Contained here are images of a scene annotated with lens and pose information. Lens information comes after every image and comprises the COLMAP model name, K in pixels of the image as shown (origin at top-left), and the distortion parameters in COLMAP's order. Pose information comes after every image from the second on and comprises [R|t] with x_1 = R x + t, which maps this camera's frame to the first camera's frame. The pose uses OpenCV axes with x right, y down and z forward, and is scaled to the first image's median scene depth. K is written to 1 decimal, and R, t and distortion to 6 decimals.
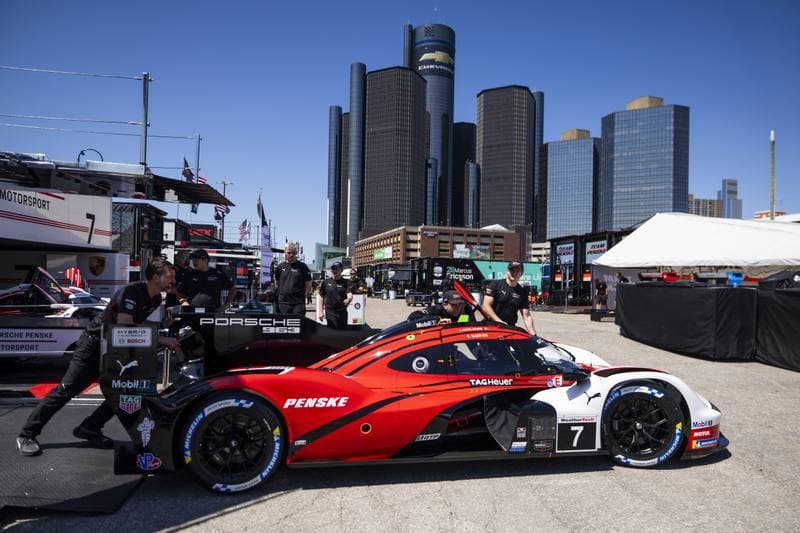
lens RADIAL K [[497.3, 0, 405.1], [0, 497.3, 278.5], [0, 0, 1]] dist [0.001656, 0.000321]
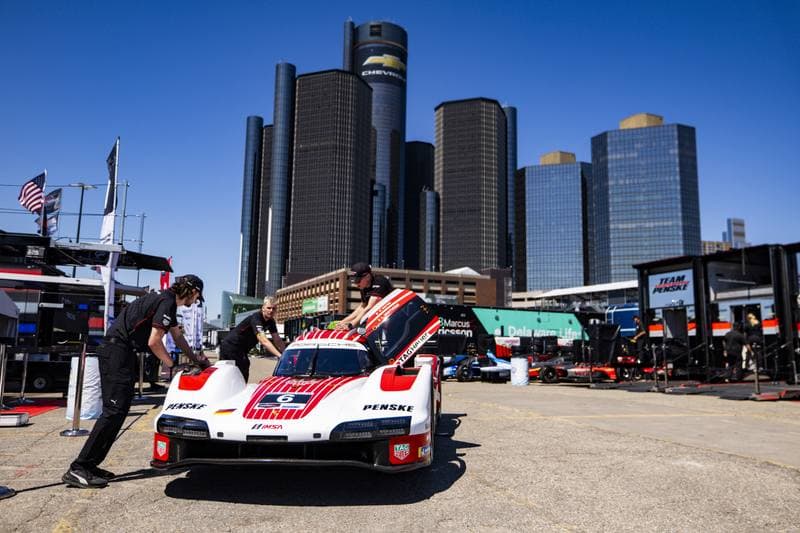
lens RADIAL K [[640.7, 0, 400.4], [0, 640.7, 251.5], [0, 0, 1]] dist [0.011751, 0.001323]
pose [[0.995677, 0.011707, 0.092146, -0.004181], [0.000959, 0.990677, -0.136230, 0.000593], [-0.092882, 0.135729, 0.986383, 0.020710]]
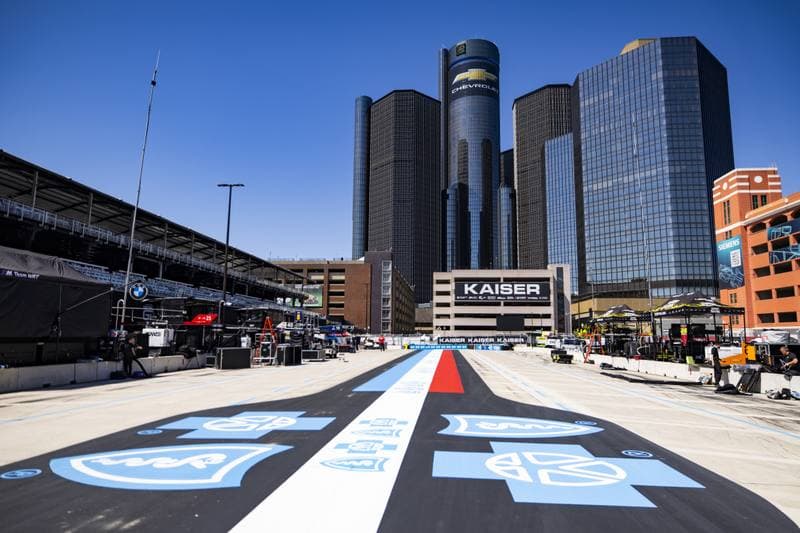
lens RADIAL K [[497.3, 0, 405.1], [0, 497.3, 278.5], [0, 0, 1]] dist [0.001656, 0.000321]
pose [[0.926074, -0.059818, -0.372570, 0.305992], [0.016756, 0.992900, -0.117766, 0.005379], [0.376970, 0.102817, 0.920501, 0.235084]]
